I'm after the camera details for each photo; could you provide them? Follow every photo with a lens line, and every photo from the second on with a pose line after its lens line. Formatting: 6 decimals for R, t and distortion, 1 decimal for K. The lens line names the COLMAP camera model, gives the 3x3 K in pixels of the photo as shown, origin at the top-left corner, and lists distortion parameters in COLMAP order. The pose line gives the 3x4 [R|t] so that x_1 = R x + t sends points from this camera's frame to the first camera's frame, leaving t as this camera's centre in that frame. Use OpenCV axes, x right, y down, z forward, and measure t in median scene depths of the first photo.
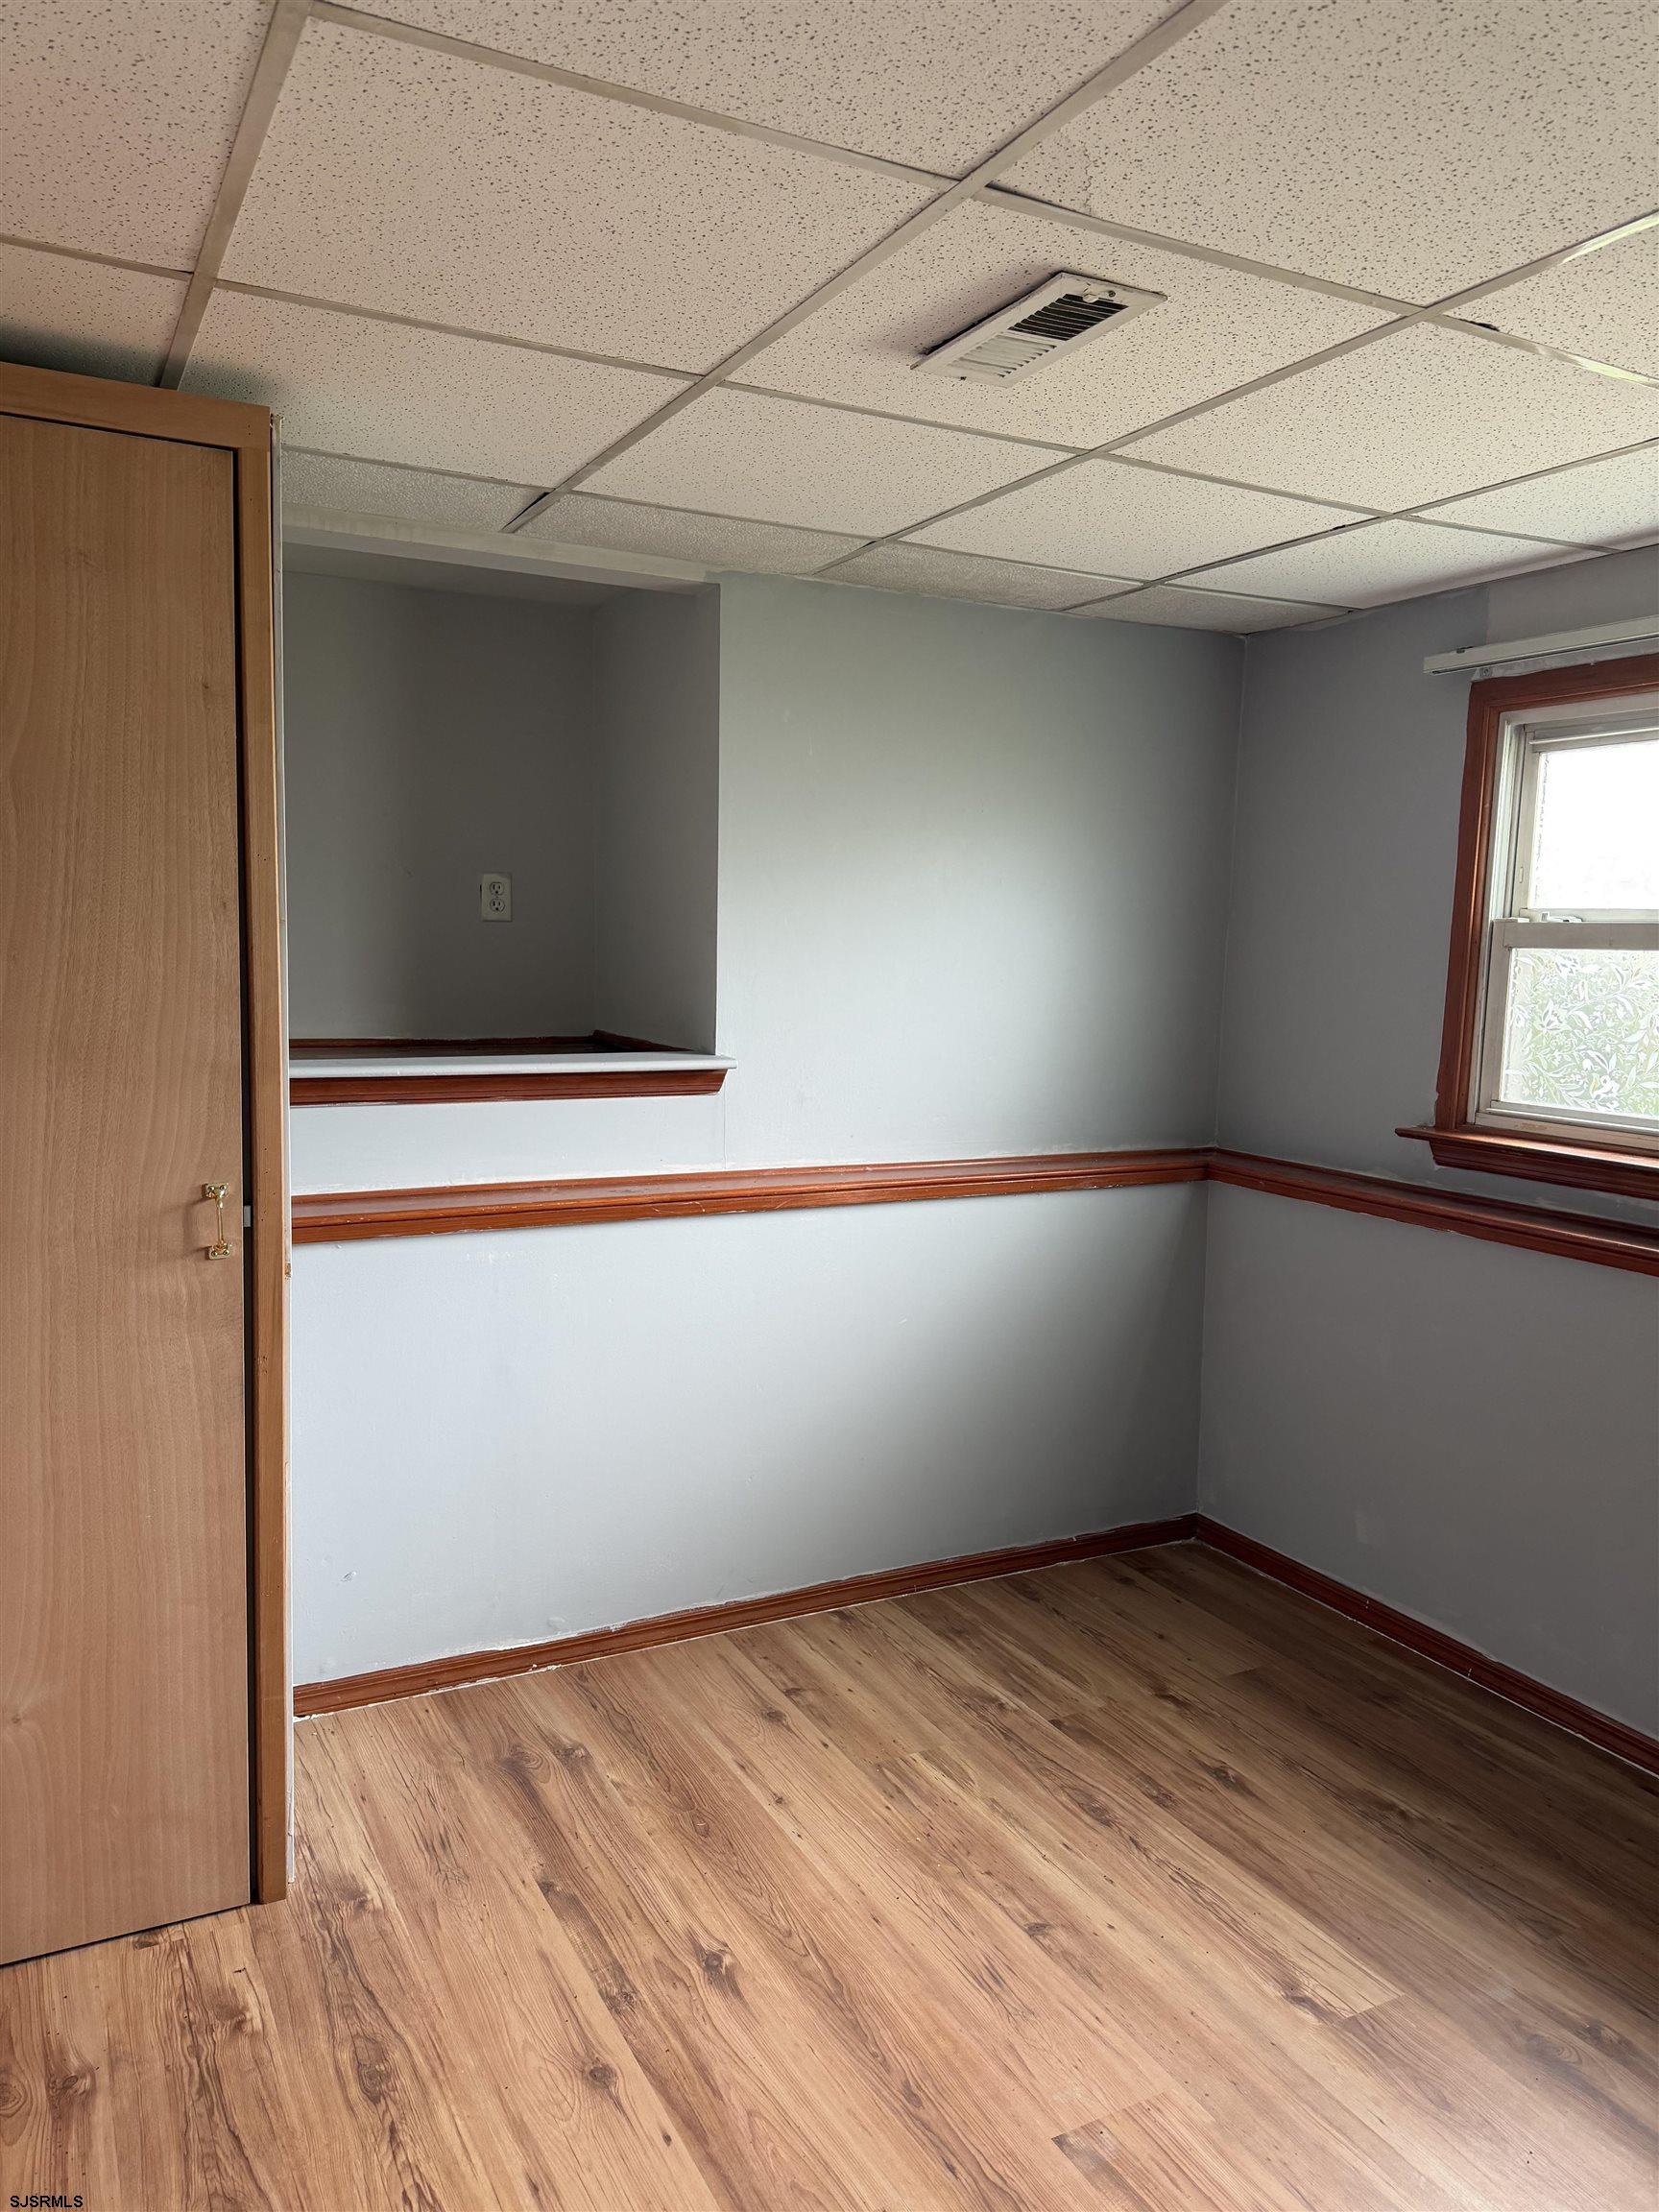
lens RADIAL K [[1590.4, 0, 825.5], [0, 1590.4, 1100.8], [0, 0, 1]] dist [0.021810, -0.016617]
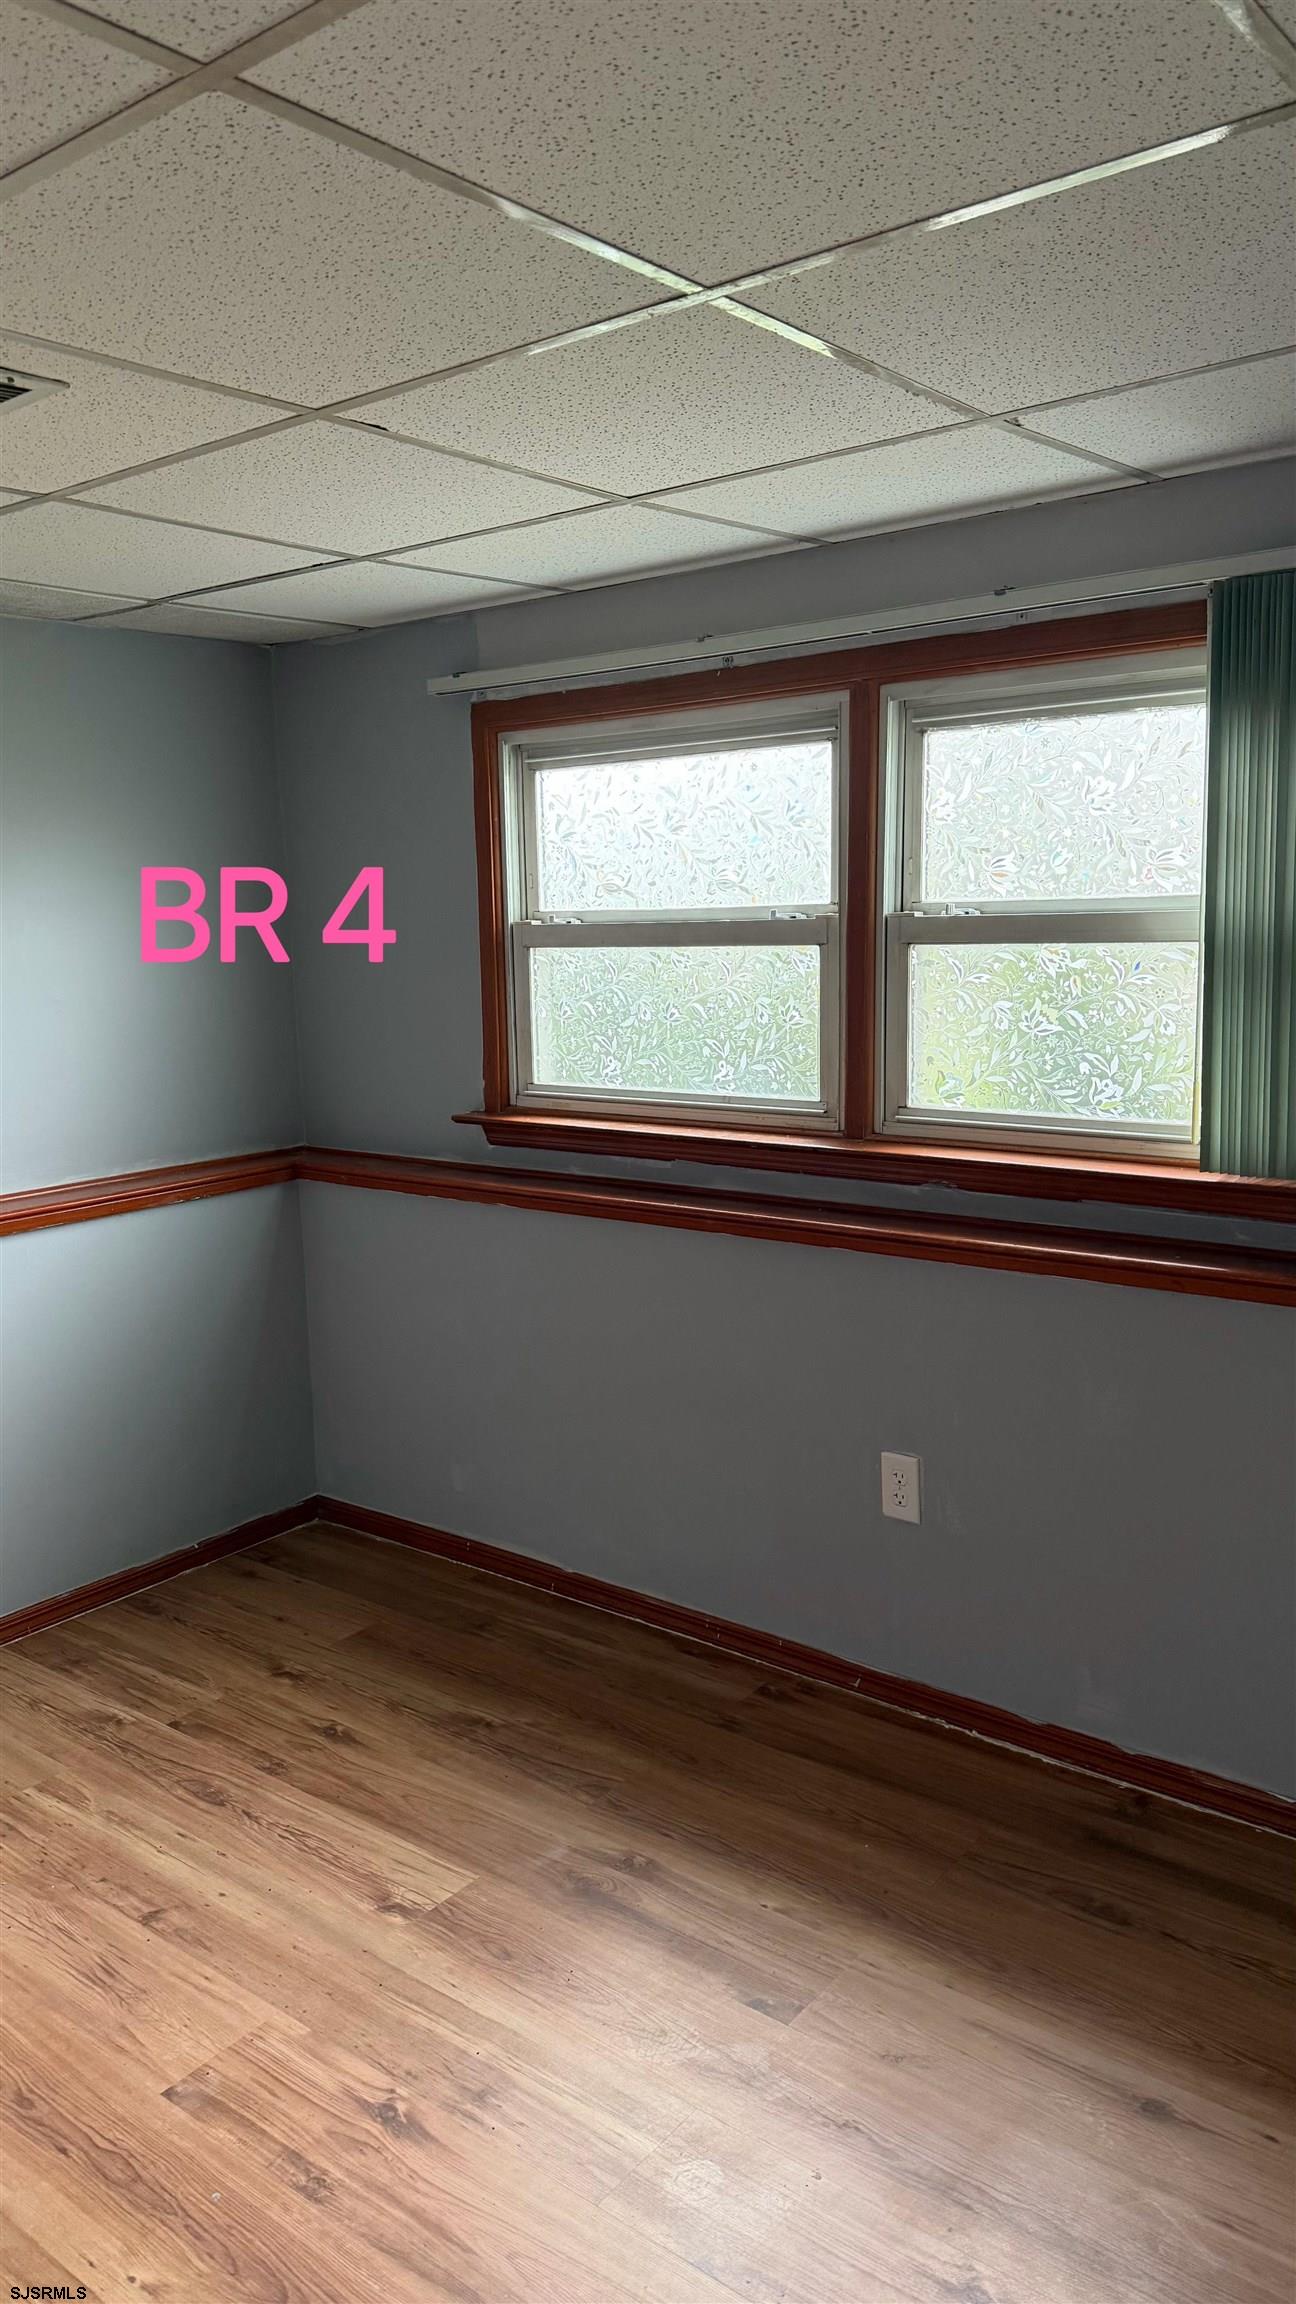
lens RADIAL K [[1648.5, 0, 652.3], [0, 1648.5, 1156.3], [0, 0, 1]] dist [0.061266, -0.060766]
pose [[0.915933, -0.111905, 0.385414, 0.063338], [0.092433, 0.993343, 0.068750, -0.028629], [-0.390541, -0.027345, 0.920179, -0.131611]]
